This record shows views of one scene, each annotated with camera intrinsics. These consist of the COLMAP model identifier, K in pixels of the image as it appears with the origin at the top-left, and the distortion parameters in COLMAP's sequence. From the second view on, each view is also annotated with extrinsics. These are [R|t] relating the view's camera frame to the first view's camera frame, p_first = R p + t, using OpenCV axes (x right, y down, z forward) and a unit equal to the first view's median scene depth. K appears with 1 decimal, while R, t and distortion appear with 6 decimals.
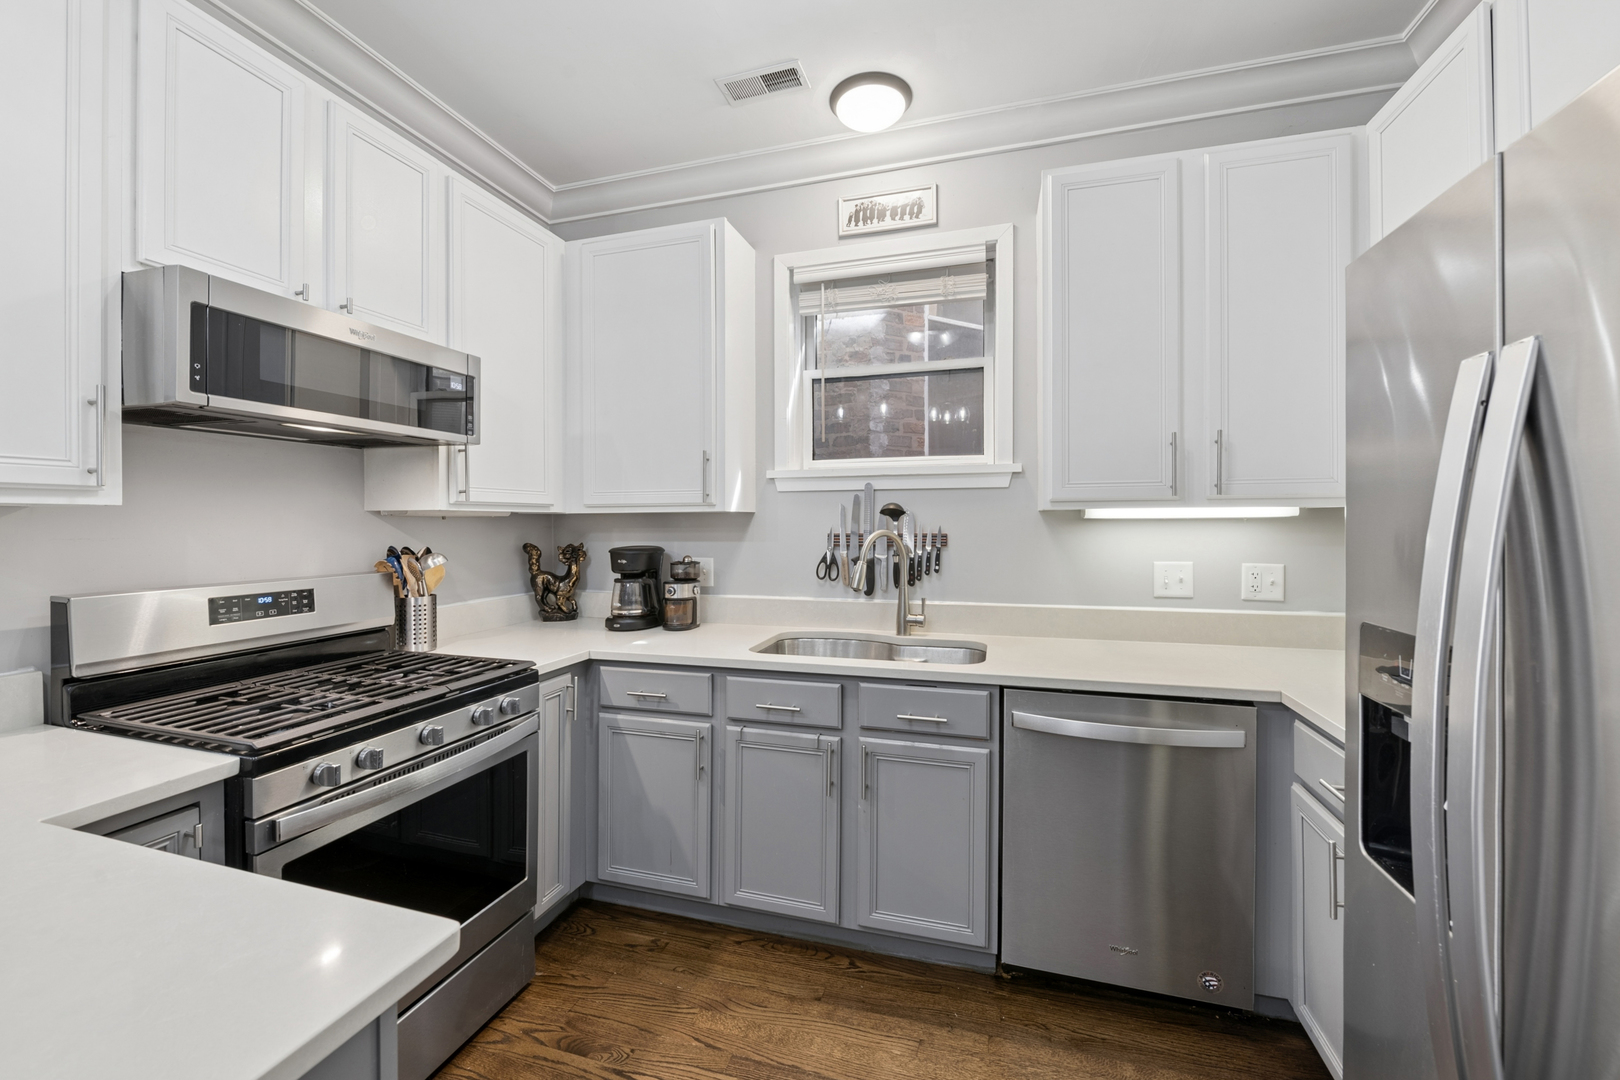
lens RADIAL K [[659.9, 0, 813.0], [0, 659.9, 531.3], [0, 0, 1]] dist [-0.000814, -0.000144]
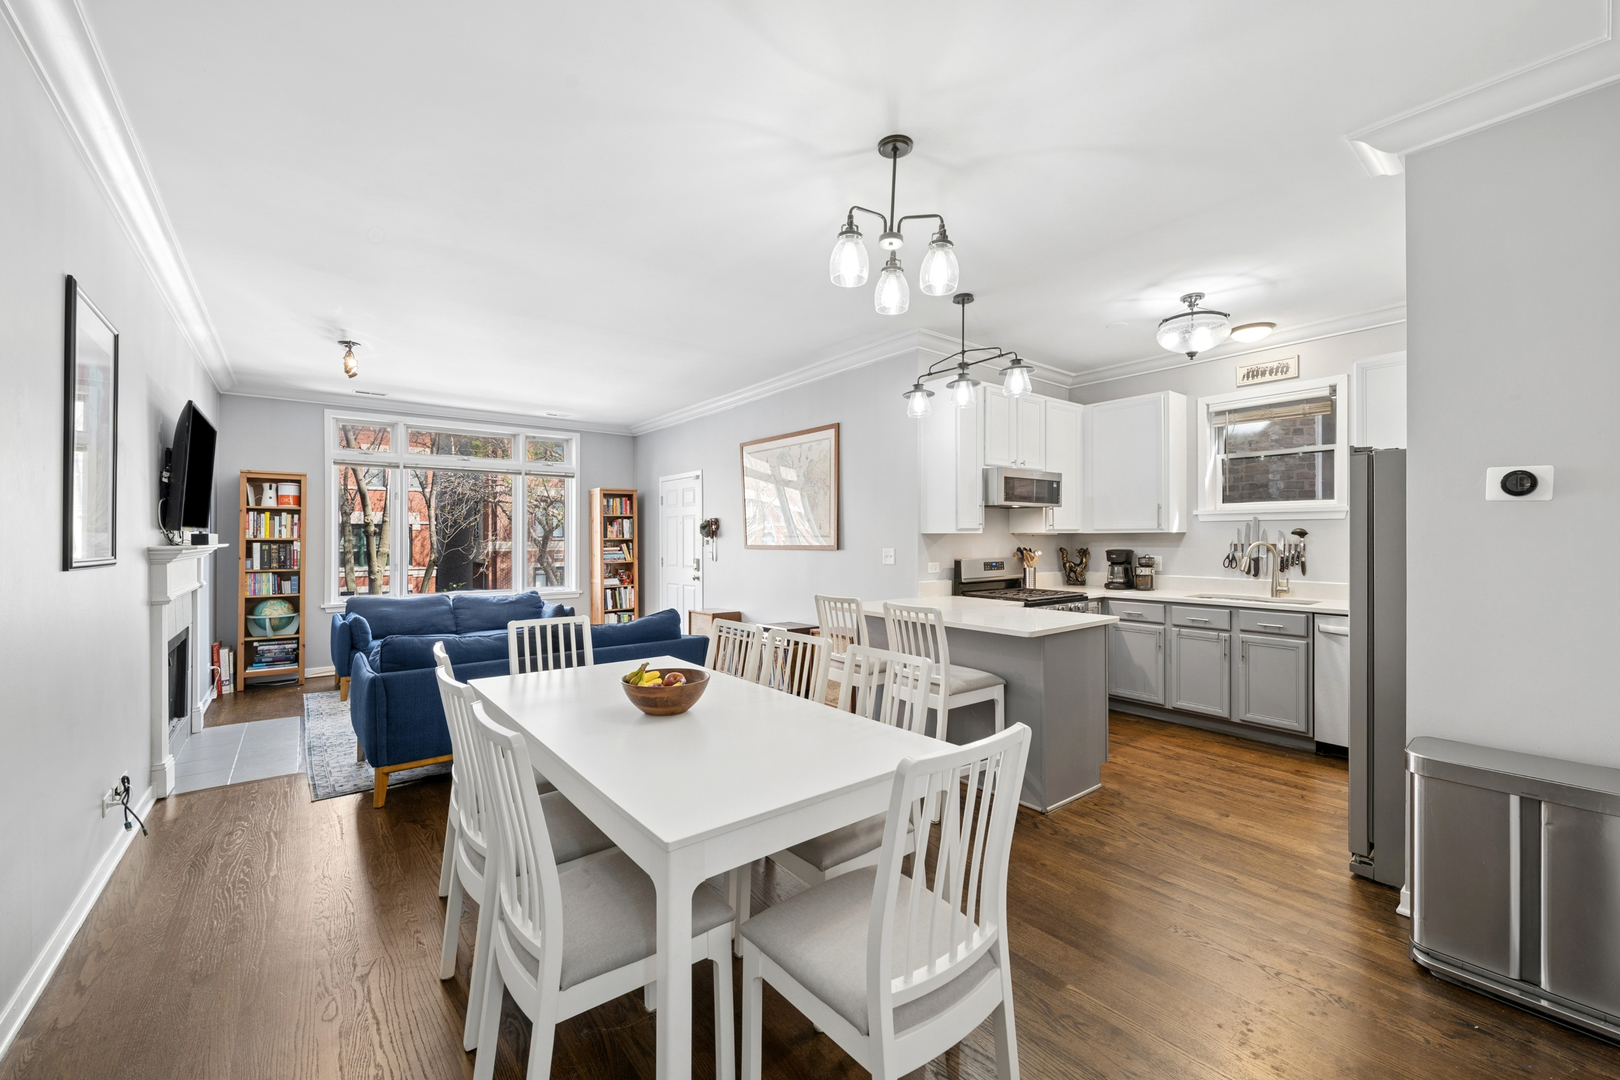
lens RADIAL K [[659.9, 0, 813.0], [0, 659.9, 531.3], [0, 0, 1]] dist [-0.000814, -0.000144]
pose [[0.821865, -0.003582, -0.569670, 0.118341], [-0.007019, 0.999841, -0.016413, 0.007900], [0.569638, 0.017488, 0.821709, -1.256023]]
